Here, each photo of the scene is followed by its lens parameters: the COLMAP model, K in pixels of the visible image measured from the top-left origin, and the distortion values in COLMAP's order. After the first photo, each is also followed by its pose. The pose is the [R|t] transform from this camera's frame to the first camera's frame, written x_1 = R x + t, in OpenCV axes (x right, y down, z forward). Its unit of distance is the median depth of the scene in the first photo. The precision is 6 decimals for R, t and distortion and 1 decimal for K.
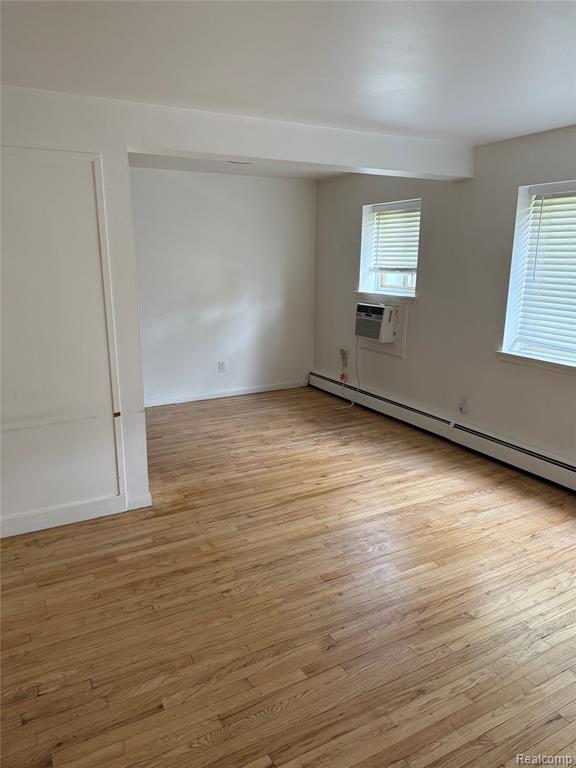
lens RADIAL K [[536.1, 0, 284.8], [0, 536.1, 370.7], [0, 0, 1]] dist [0.090859, -0.123838]
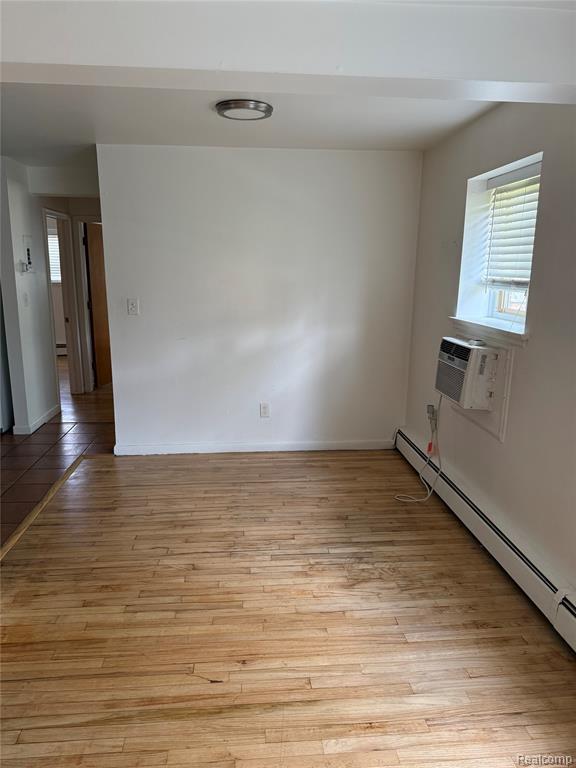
lens RADIAL K [[536.1, 0, 284.8], [0, 536.1, 370.7], [0, 0, 1]] dist [0.090859, -0.123838]
pose [[0.915301, 0.081485, -0.394441, 0.233263], [-0.090644, 0.995873, -0.004610, -0.073356], [0.392438, 0.039973, 0.918910, 0.392642]]
